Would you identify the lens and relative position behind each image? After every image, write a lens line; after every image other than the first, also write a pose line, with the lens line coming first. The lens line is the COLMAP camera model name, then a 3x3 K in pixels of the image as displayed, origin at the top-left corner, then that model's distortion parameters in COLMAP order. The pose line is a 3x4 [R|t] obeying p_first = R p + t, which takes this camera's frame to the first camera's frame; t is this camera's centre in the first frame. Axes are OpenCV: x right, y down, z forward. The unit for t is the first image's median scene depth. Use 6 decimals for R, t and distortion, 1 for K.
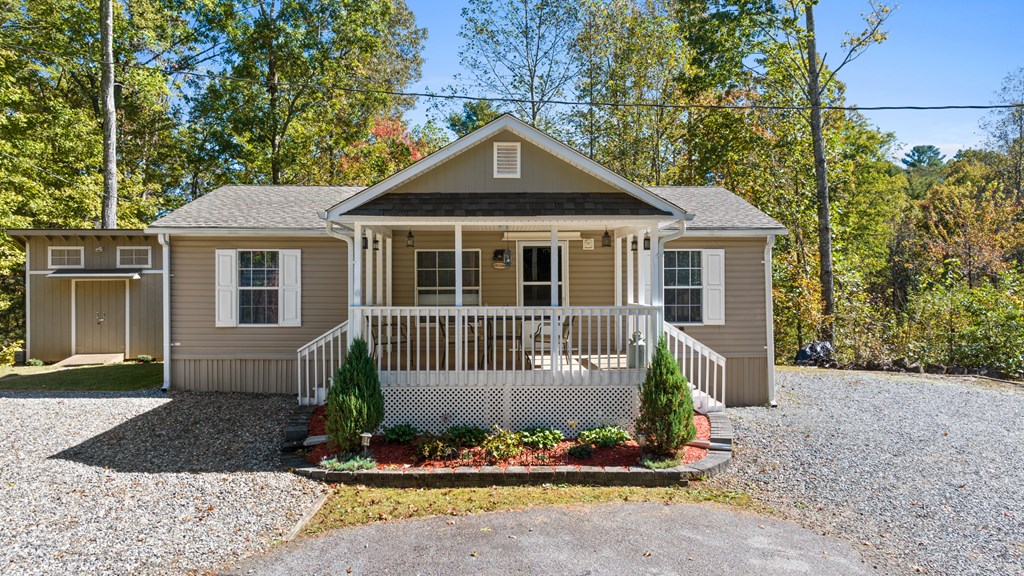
lens RADIAL K [[728.6, 0, 512.2], [0, 728.6, 291.4], [0, 0, 1]] dist [0.003673, -0.001738]
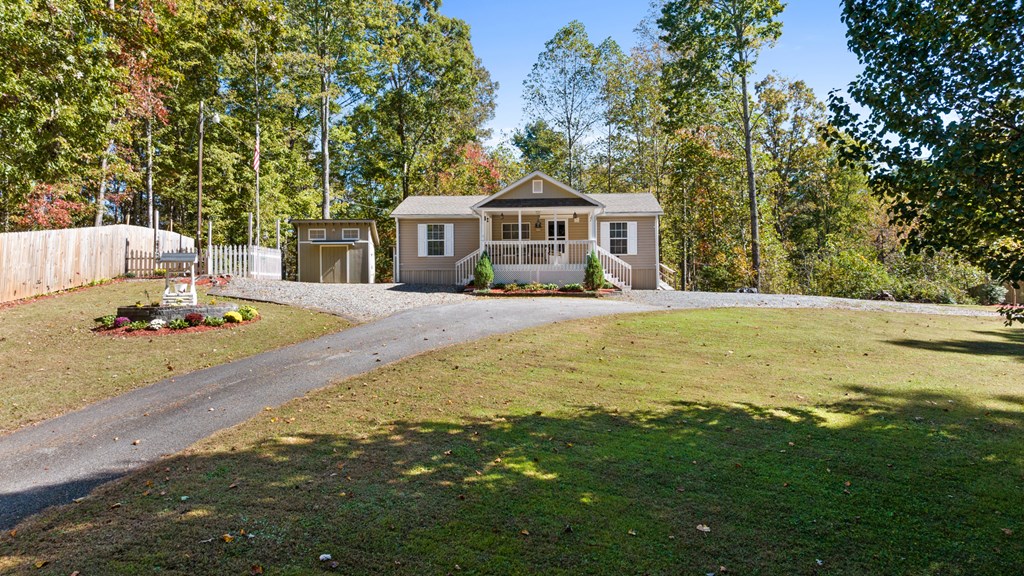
lens RADIAL K [[728.6, 0, 509.4], [0, 728.6, 286.0], [0, 0, 1]] dist [0.003673, -0.001738]
pose [[0.995735, -0.004536, -0.092153, 0.105538], [0.003660, 0.999946, -0.009677, 0.166428], [0.092192, 0.009298, 0.995698, -1.317112]]
